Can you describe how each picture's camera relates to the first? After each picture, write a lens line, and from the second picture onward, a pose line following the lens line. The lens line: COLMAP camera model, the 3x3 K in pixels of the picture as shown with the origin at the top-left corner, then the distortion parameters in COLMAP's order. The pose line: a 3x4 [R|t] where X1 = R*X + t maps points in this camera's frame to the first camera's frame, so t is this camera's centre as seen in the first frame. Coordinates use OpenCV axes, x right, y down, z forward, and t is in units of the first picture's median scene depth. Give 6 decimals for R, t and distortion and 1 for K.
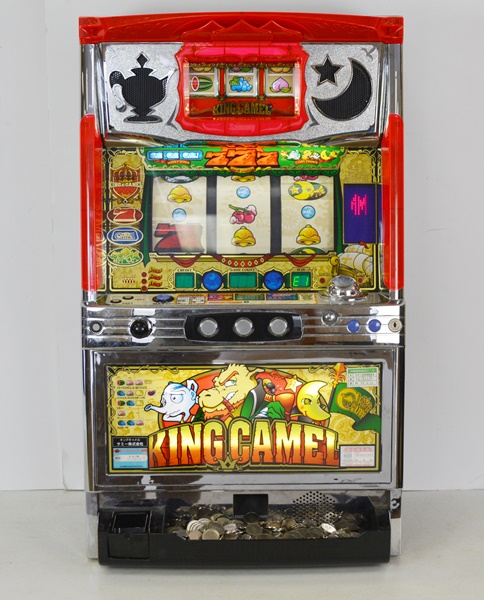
lens RADIAL K [[1407.8, 0, 233.1], [0, 1407.8, 308.6], [0, 0, 1]] dist [0.028828, 0.000000]
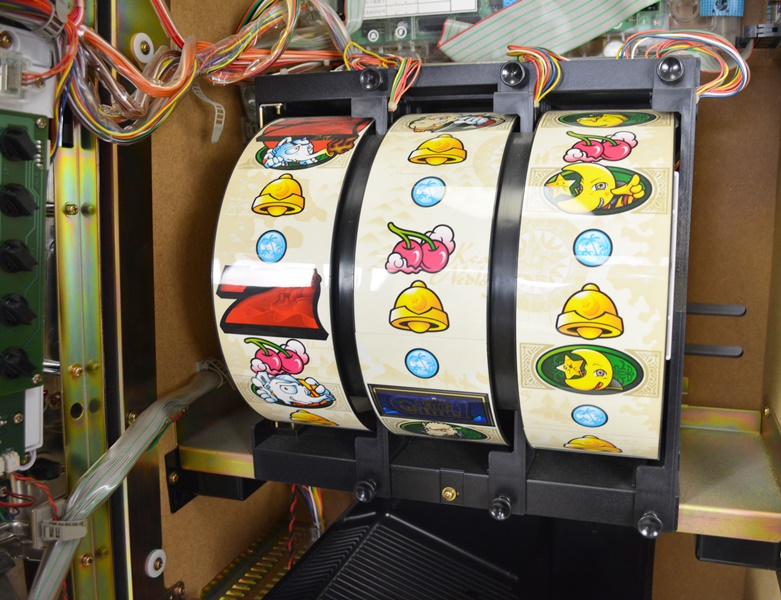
lens RADIAL K [[768.1, 0, 426.7], [0, 768.1, 294.1], [0, 0, 1]] dist [-0.078700, 0.000000]
pose [[0.953361, 0.046060, -0.298297, 0.072945], [-0.033368, 0.998313, 0.047507, -0.065839], [0.299982, -0.035338, 0.953290, 0.815285]]
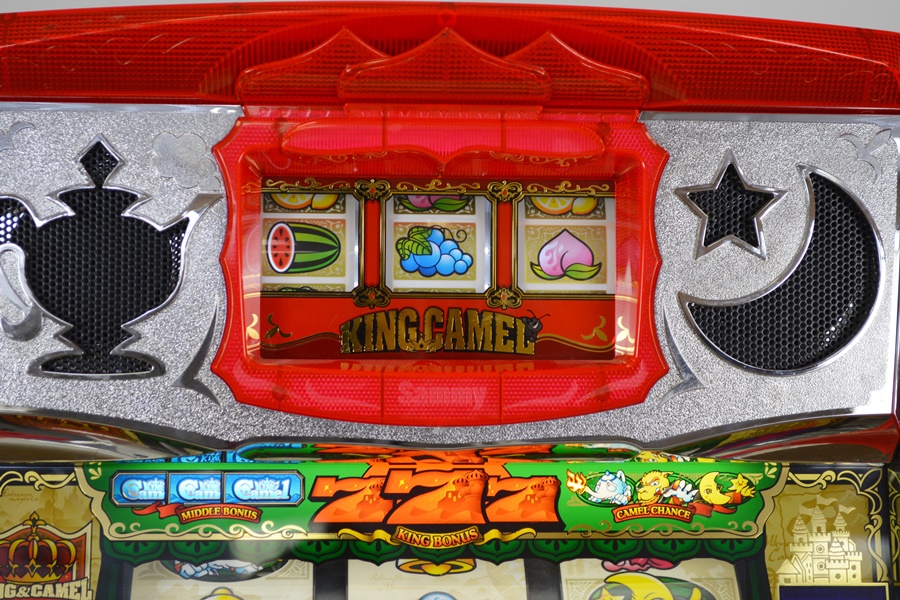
lens RADIAL K [[1996.1, 0, 440.9], [0, 1996.1, 274.9], [0, 0, 1]] dist [0.058201, 0.000000]
pose [[0.997545, 0.009410, 0.069386, -0.022508], [0.003407, 0.983232, -0.182328, -0.077389], [-0.069939, 0.182117, 0.980786, 0.587712]]
